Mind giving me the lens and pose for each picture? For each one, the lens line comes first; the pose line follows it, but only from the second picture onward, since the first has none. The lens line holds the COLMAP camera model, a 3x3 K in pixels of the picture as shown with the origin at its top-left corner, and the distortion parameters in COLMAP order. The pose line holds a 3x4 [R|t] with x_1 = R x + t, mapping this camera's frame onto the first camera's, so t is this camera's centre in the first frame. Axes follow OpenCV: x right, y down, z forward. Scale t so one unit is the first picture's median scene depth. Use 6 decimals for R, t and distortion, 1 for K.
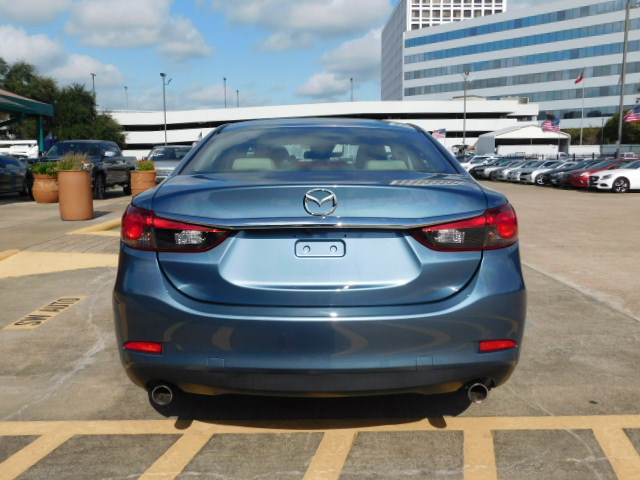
lens RADIAL K [[557.1, 0, 320.0], [0, 557.1, 240.0], [0, 0, 1]] dist [0.002800, 0.004088]
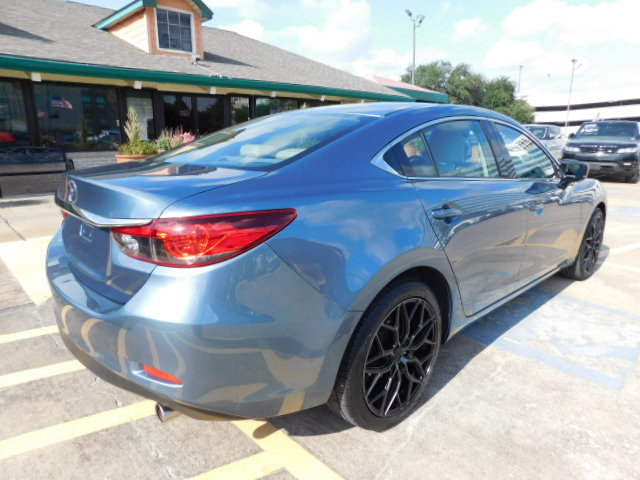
lens RADIAL K [[423.6, 0, 325.3], [0, 423.6, 242.3], [0, 0, 1]] dist [-0.073300, 0.058924]
pose [[0.682364, 0.187034, -0.706681, 0.091533], [-0.109163, 0.981947, 0.154480, -0.013627], [0.722816, -0.028269, 0.690462, 0.075118]]
